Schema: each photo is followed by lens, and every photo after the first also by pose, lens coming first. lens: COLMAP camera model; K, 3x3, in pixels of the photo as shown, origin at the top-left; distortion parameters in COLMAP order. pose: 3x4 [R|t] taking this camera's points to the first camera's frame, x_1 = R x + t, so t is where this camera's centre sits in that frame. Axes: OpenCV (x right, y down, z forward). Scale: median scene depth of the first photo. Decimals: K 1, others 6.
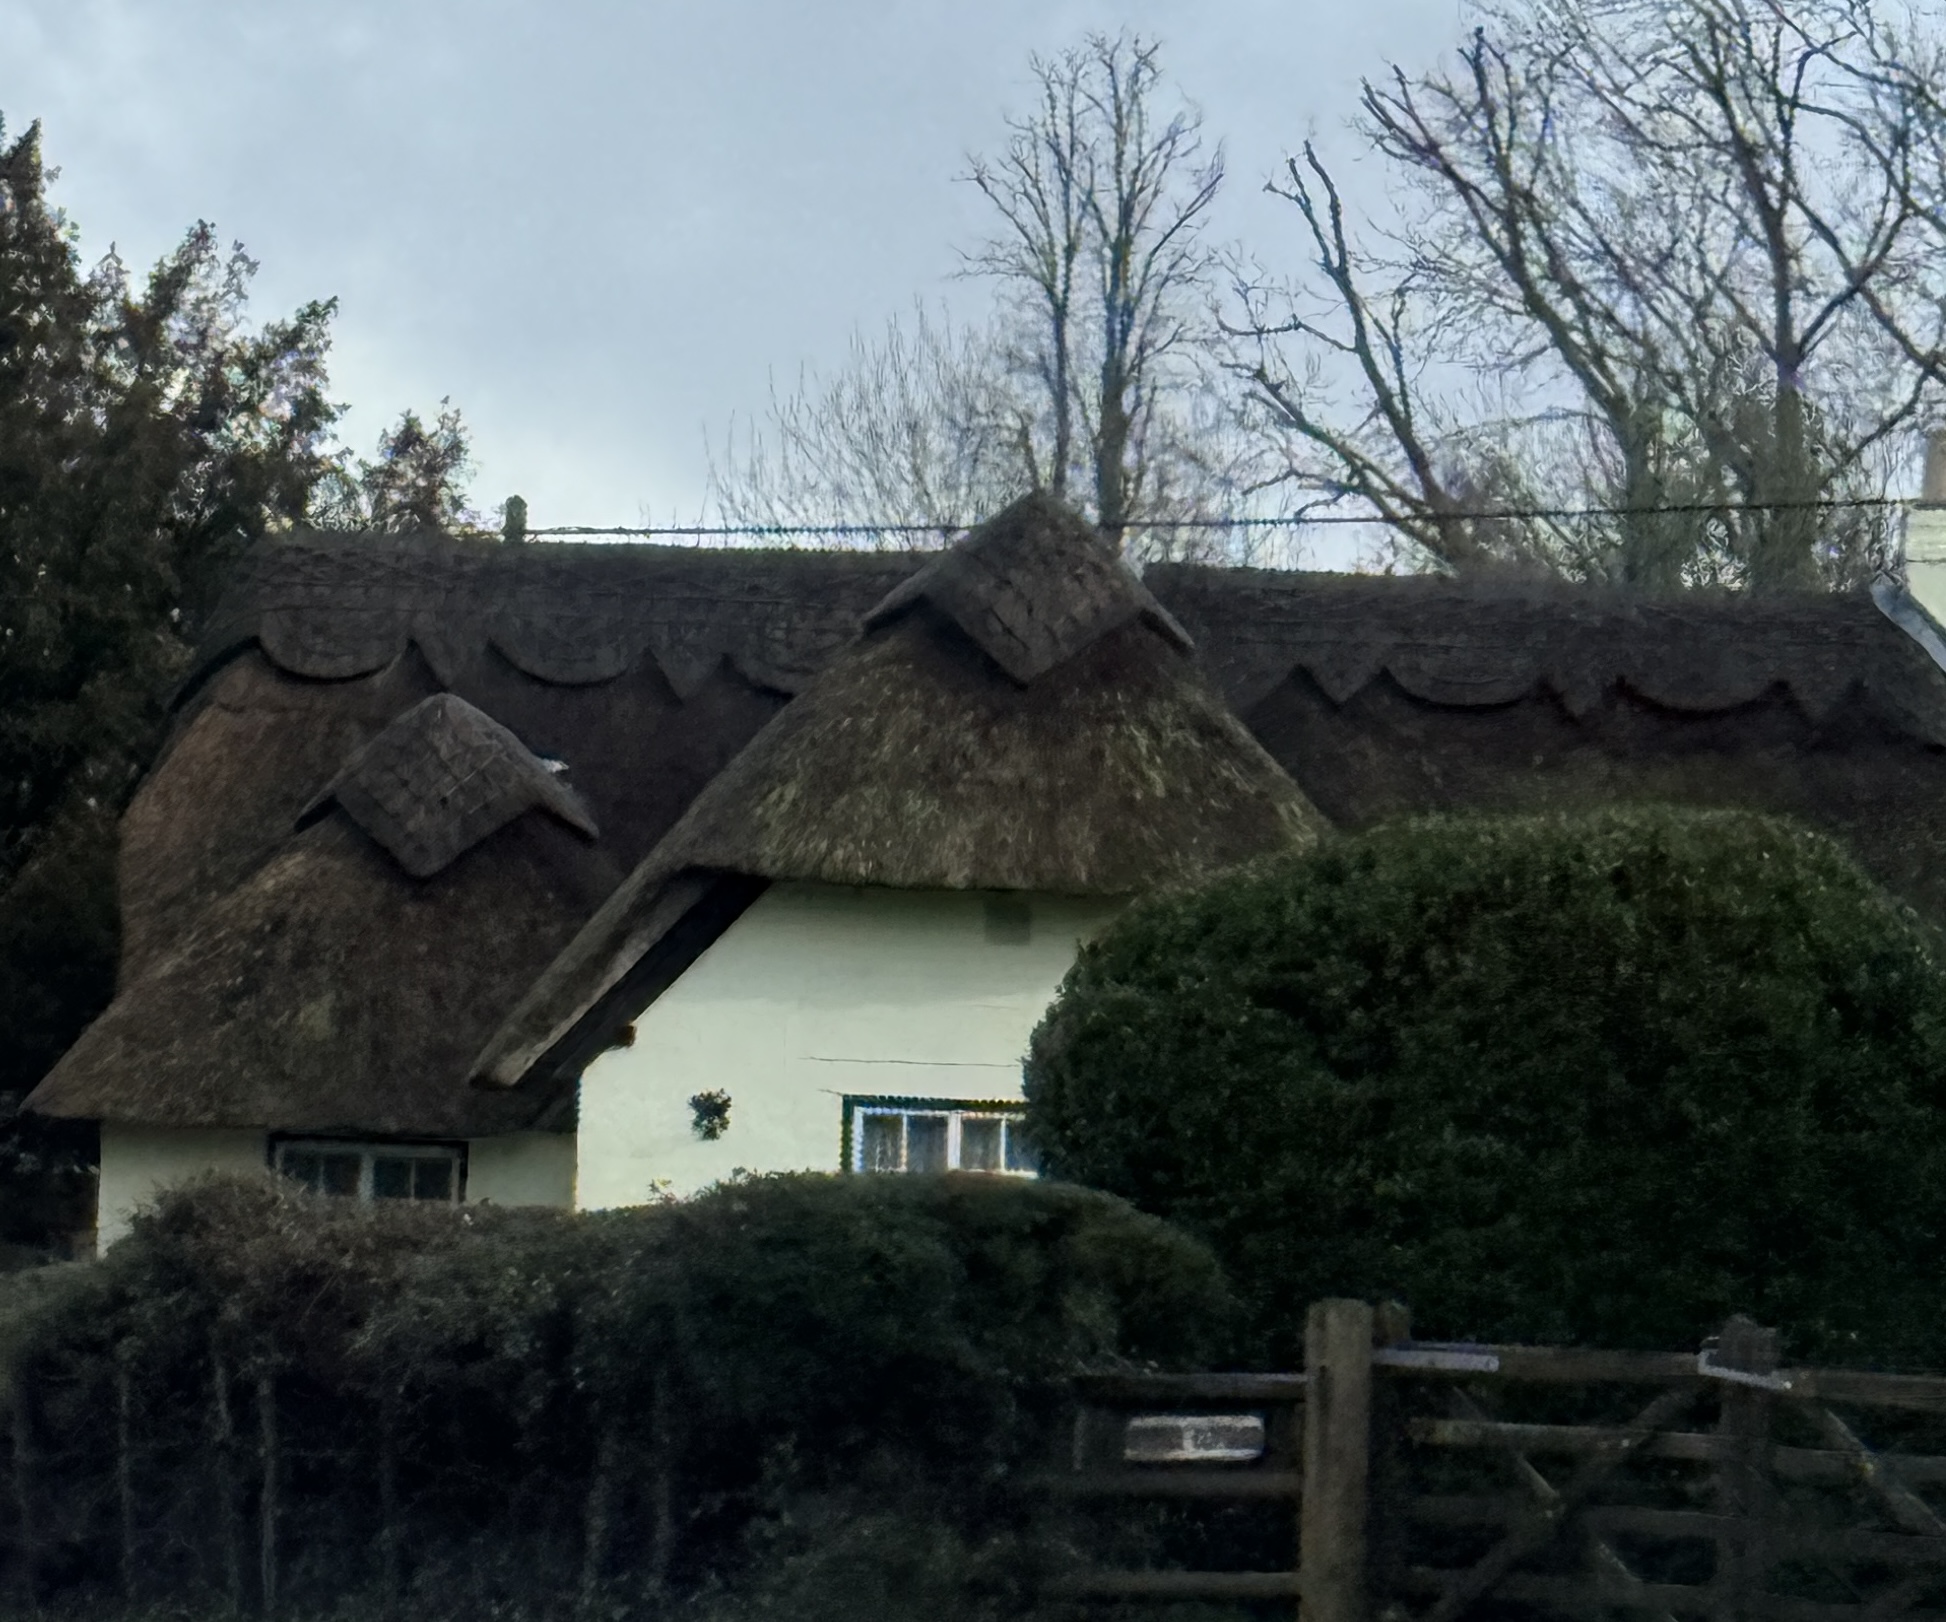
lens RADIAL K [[7901.7, 0, 971.7], [0, 7901.7, 807.9], [0, 0, 1]] dist [-0.317973, 0.000000]
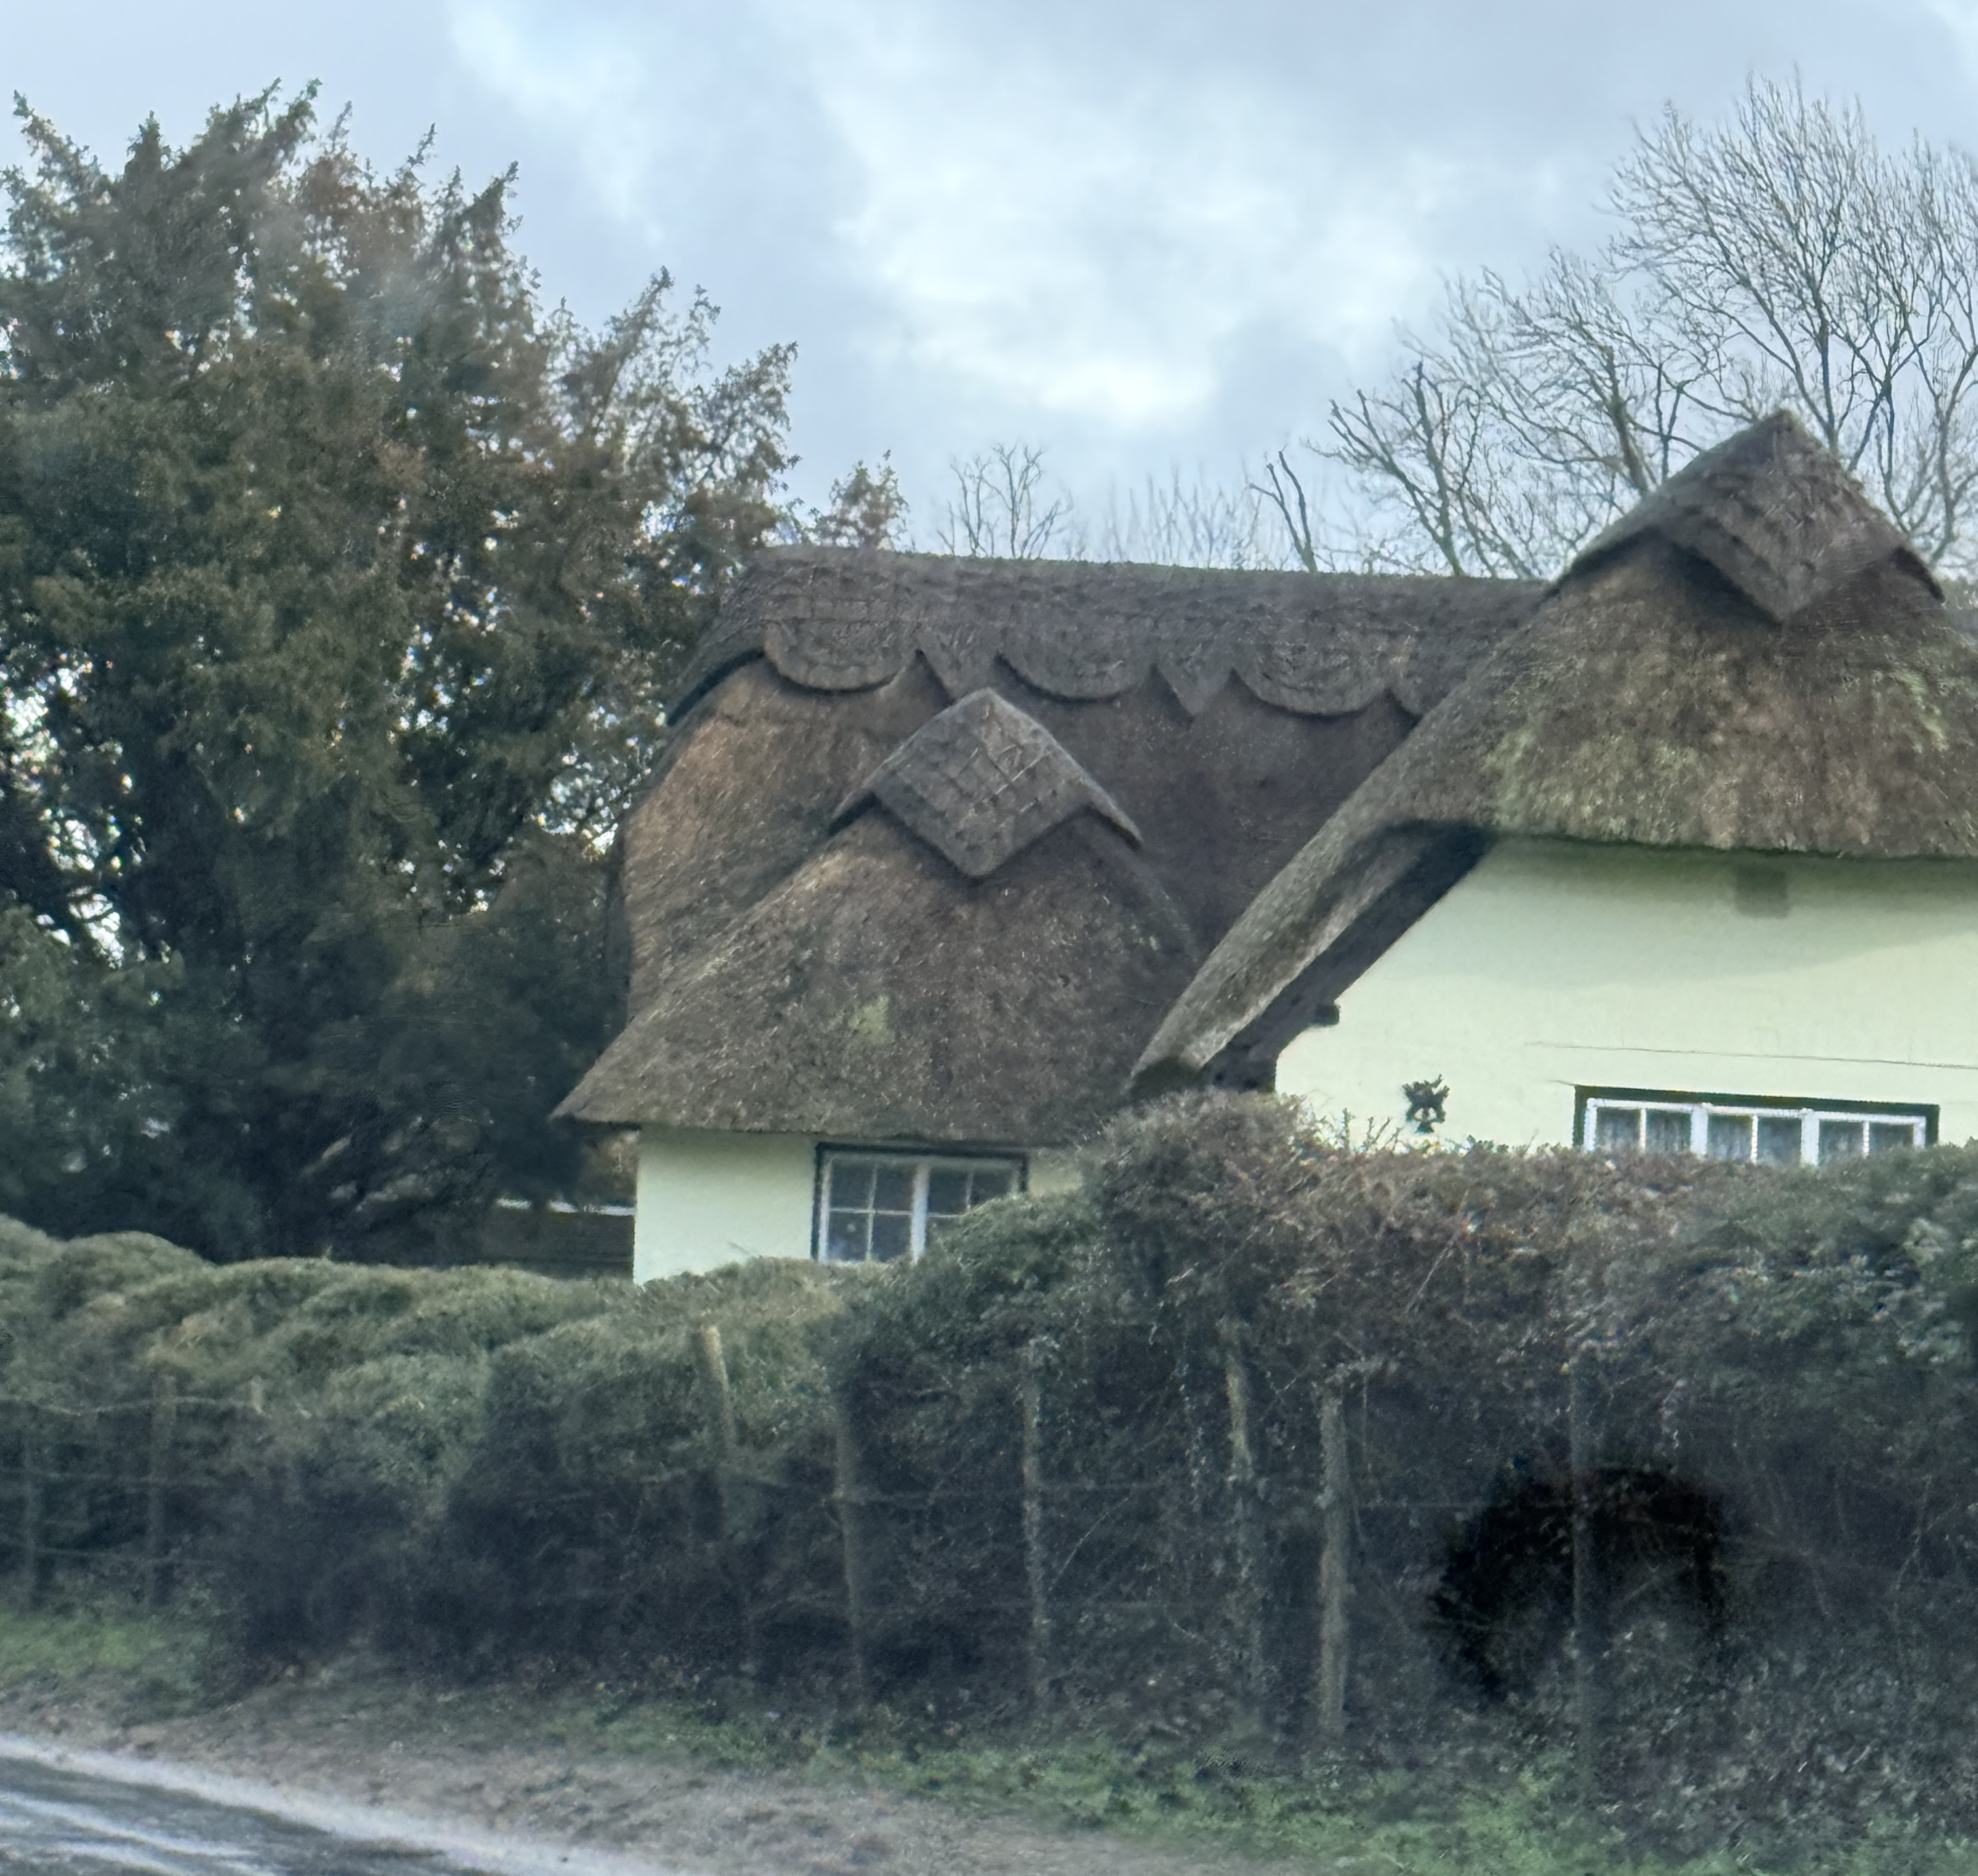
lens RADIAL K [[6534.5, 0, 991.7], [0, 6534.5, 944.3], [0, 0, 1]] dist [-0.120436, 0.000000]
pose [[0.999781, 0.011897, -0.017232, -0.054664], [-0.011892, 0.999929, 0.000435, 0.016700], [0.017236, -0.000230, 0.999851, 0.214383]]
